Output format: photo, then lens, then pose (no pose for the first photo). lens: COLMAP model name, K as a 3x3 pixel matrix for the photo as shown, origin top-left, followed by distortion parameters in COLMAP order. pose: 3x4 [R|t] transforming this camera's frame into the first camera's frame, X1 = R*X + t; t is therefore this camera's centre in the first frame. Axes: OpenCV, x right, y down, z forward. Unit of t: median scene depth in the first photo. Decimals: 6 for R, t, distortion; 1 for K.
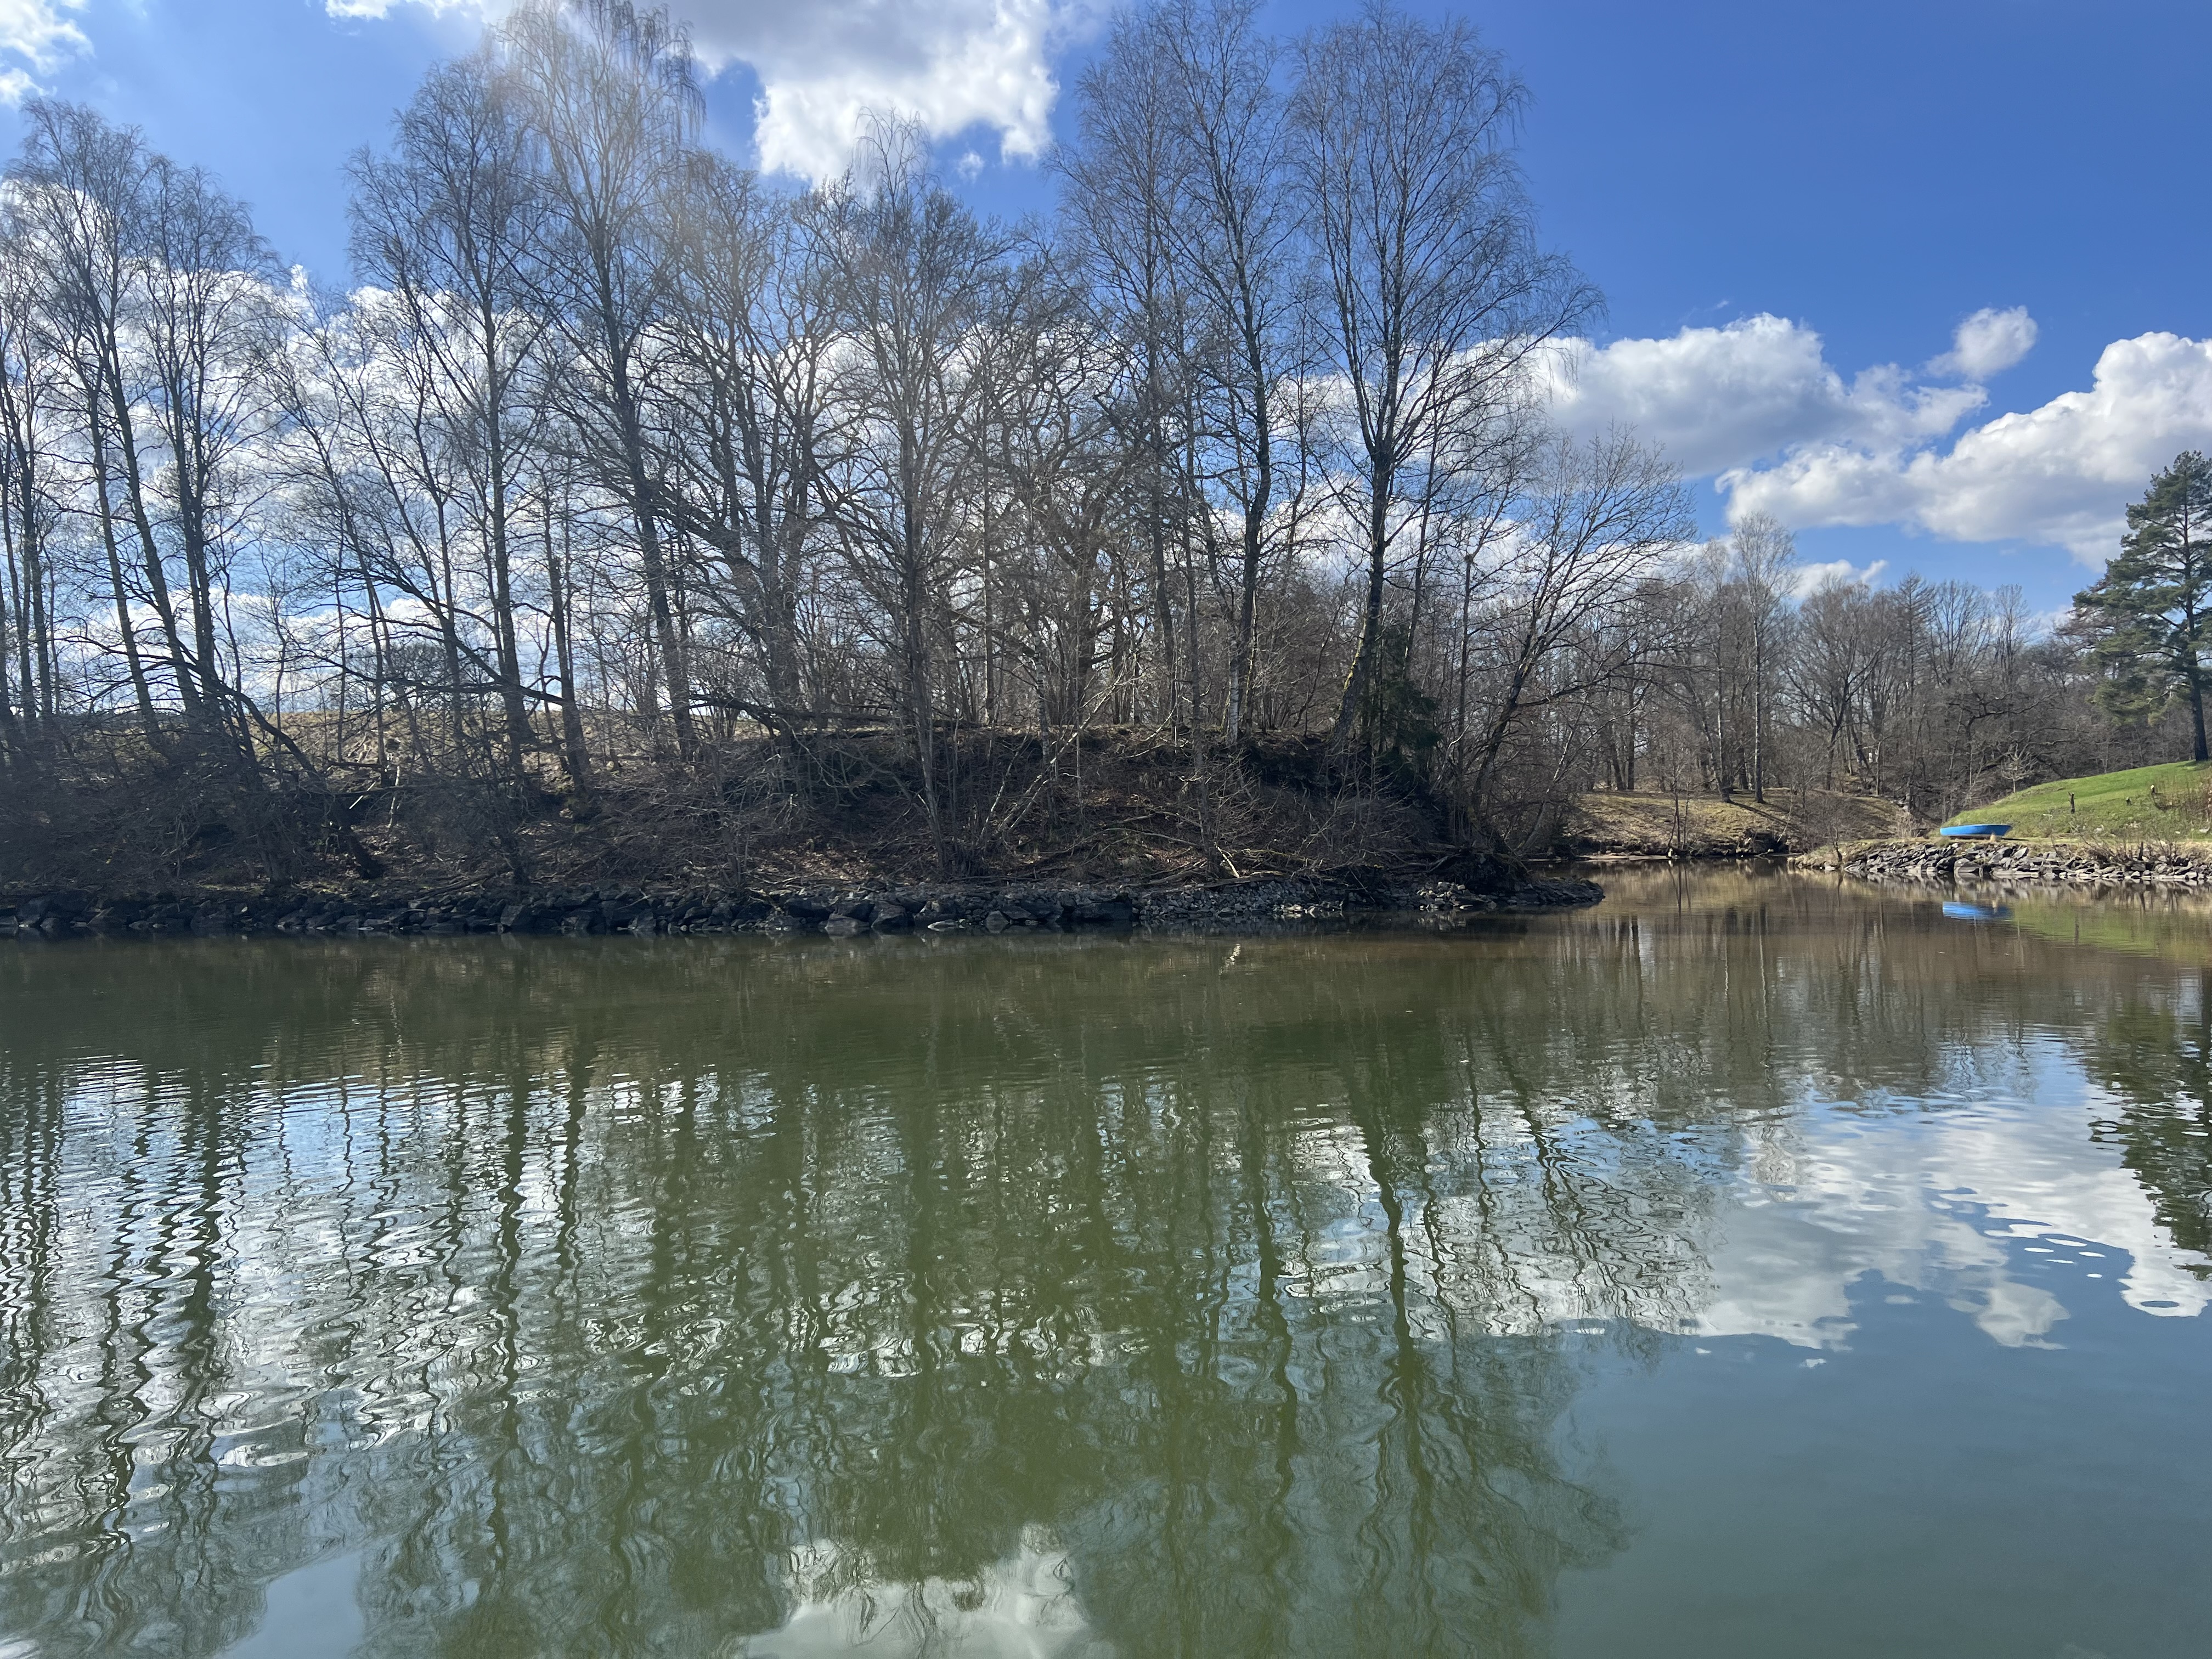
lens RADIAL K [[1622.0, 0, 1120.1], [0, 1622.0, 811.5], [0, 0, 1]] dist [0.087809, -0.103291]
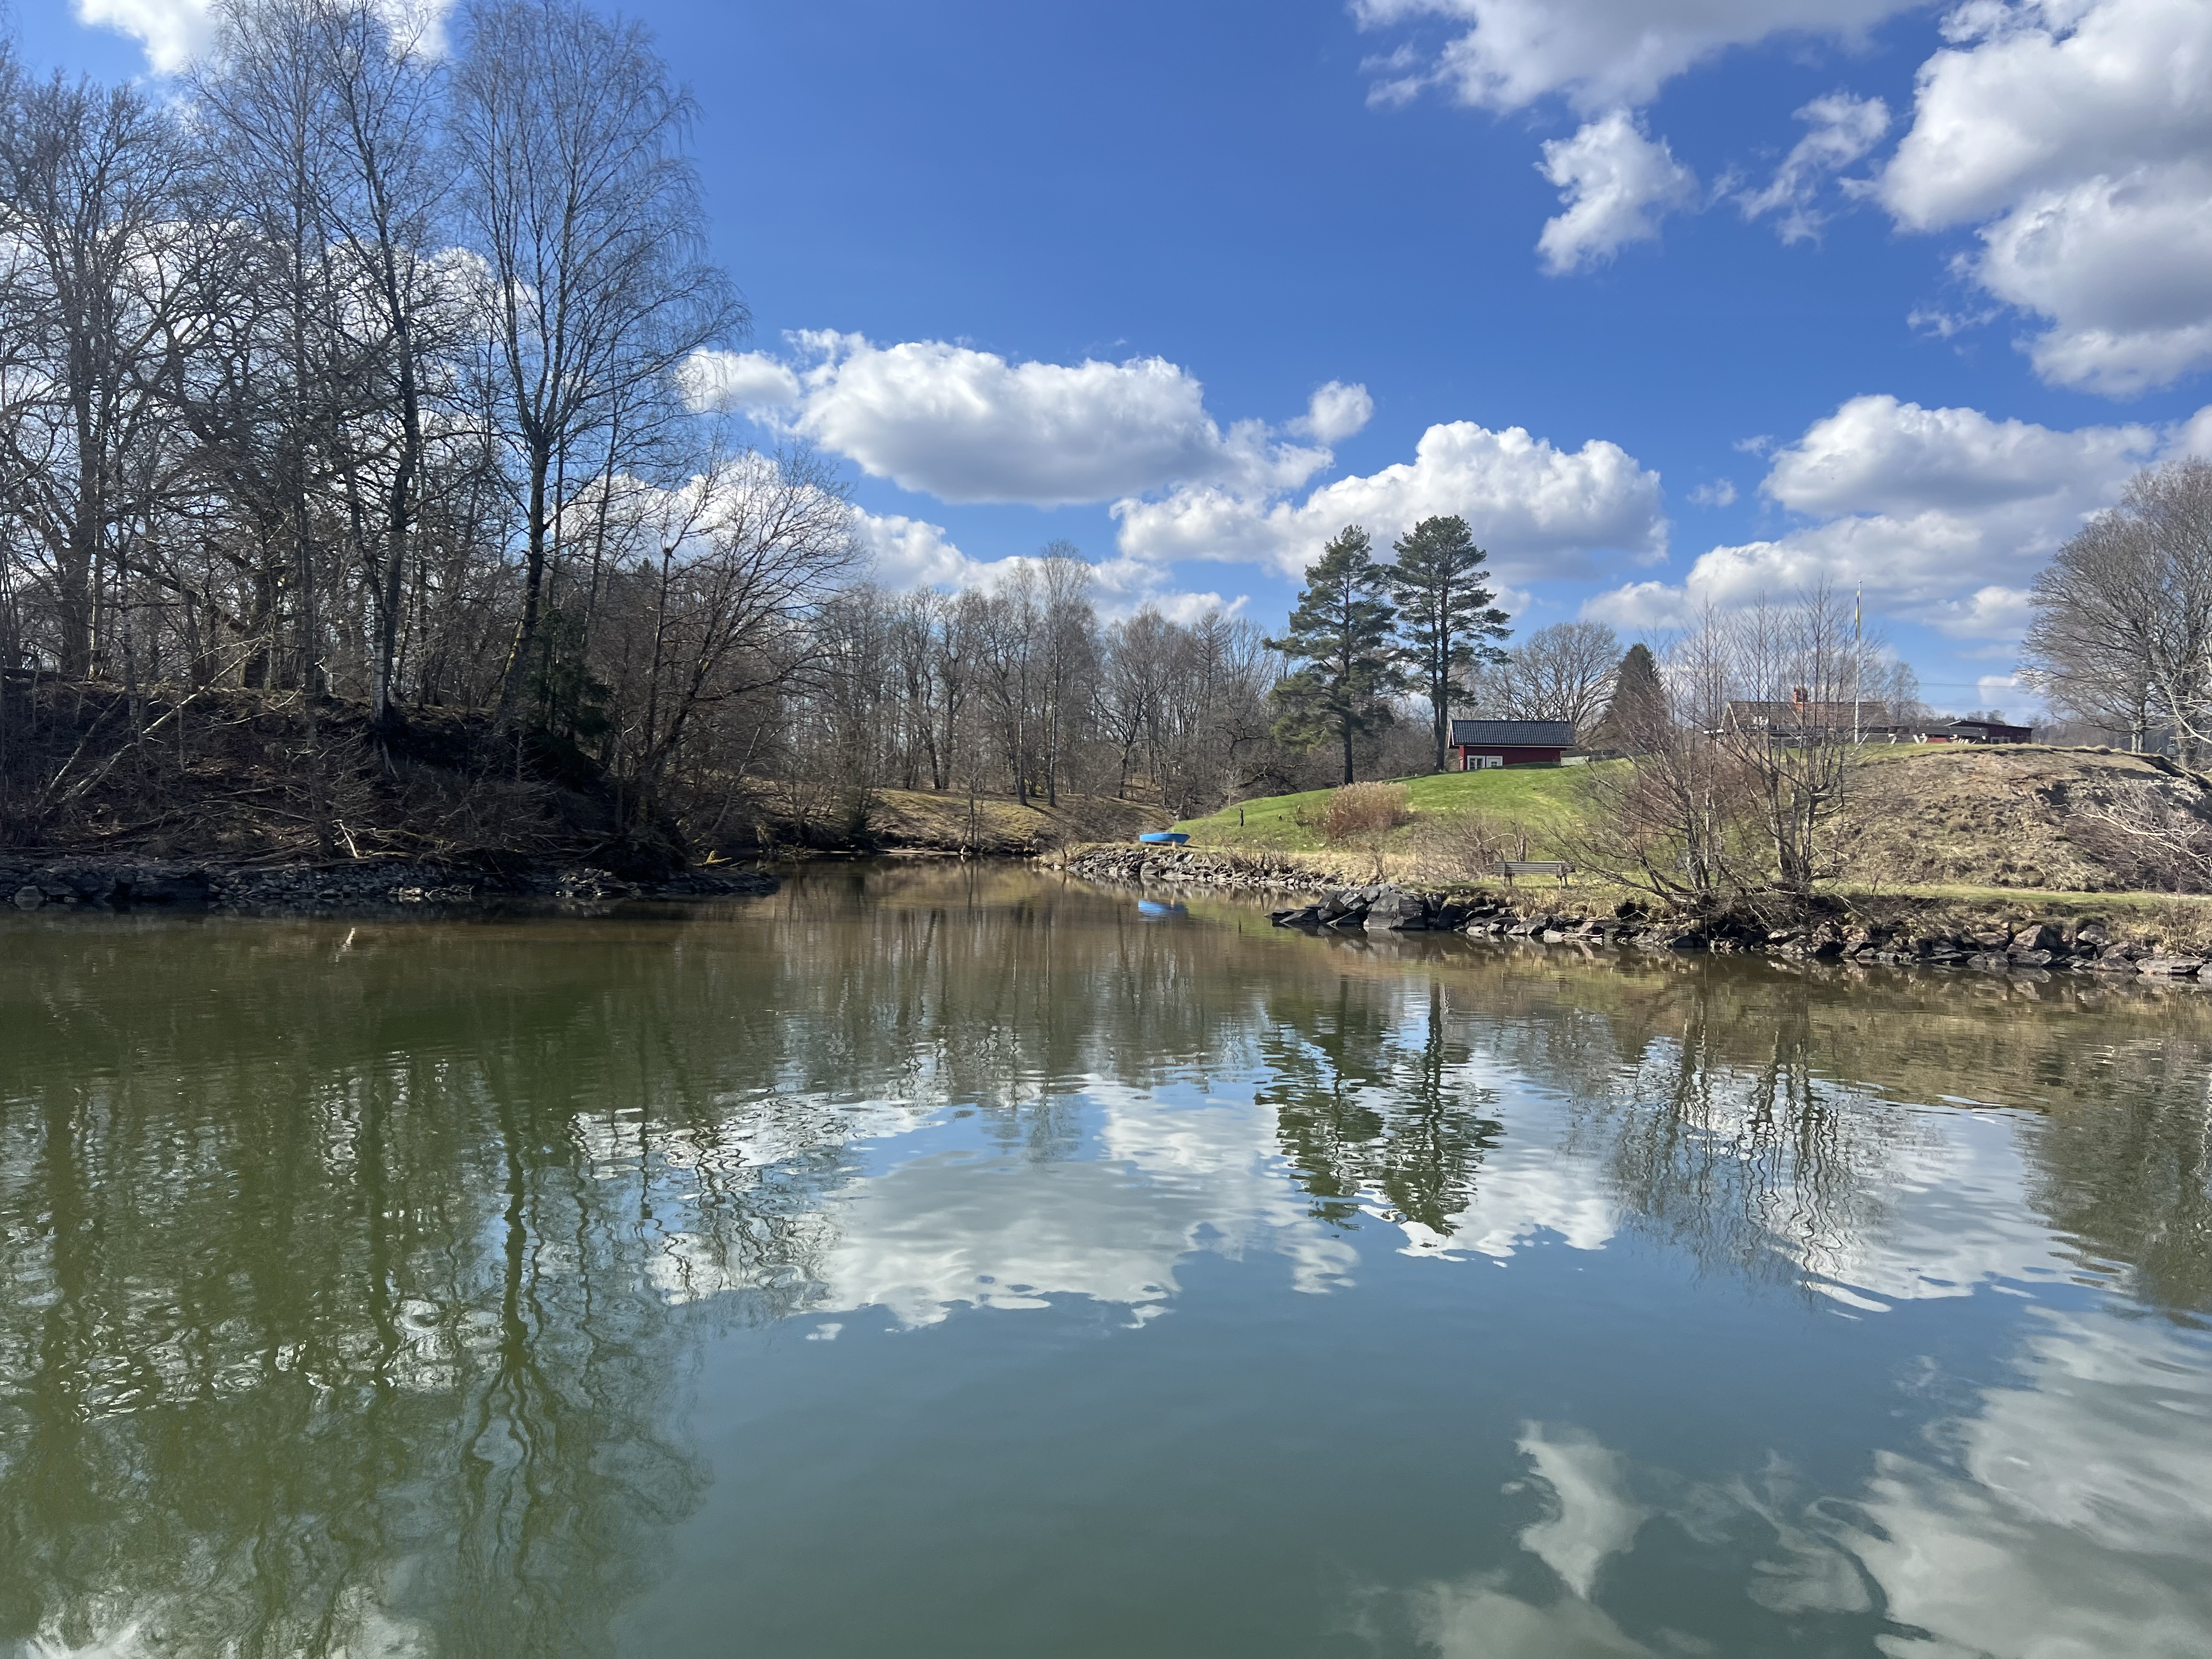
lens RADIAL K [[1627.3, 0, 1128.4], [0, 1627.3, 810.2], [0, 0, 1]] dist [0.049533, -0.038424]
pose [[0.932823, 0.043201, 0.357737, 0.087643], [-0.044965, 0.998983, -0.003388, -0.002563], [-0.357519, -0.012926, 0.933816, -0.039092]]
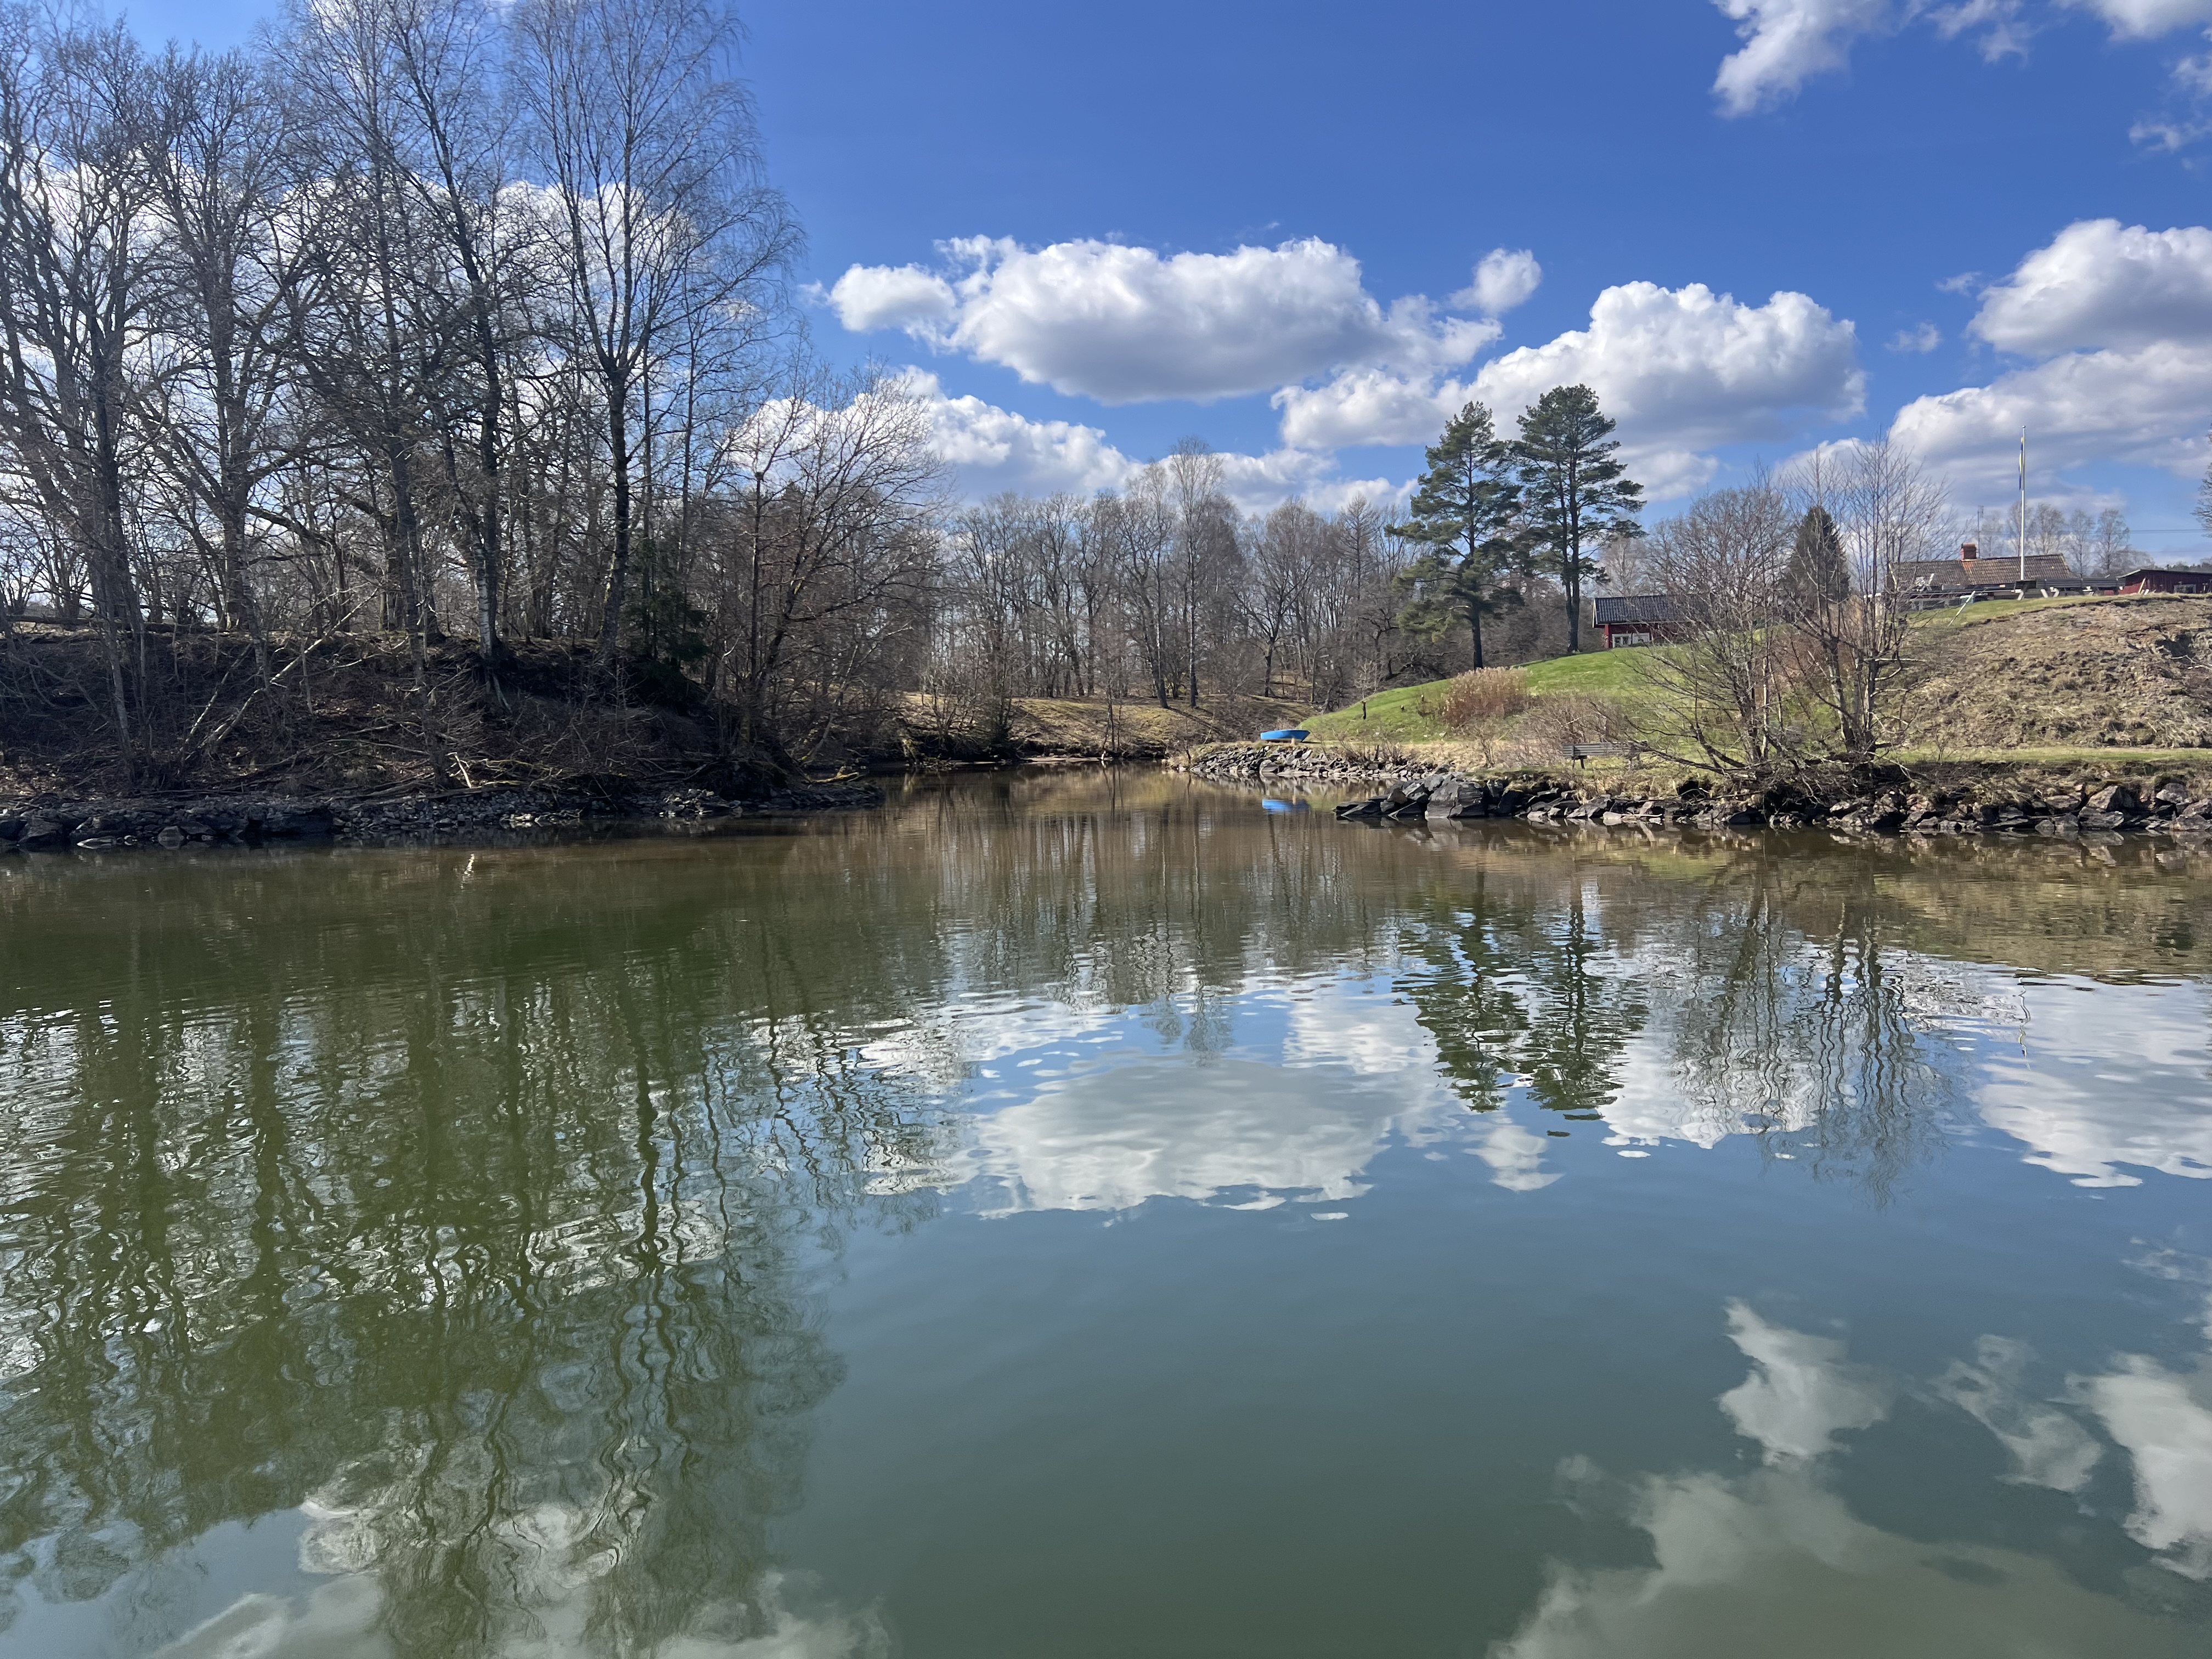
lens RADIAL K [[1633.0, 0, 1128.8], [0, 1633.0, 806.7], [0, 0, 1]] dist [0.041393, -0.044272]
pose [[0.966448, -0.016237, 0.256347, 0.120904], [0.001508, 0.998342, 0.057548, -0.003326], [-0.256856, -0.055230, 0.964870, -0.053399]]
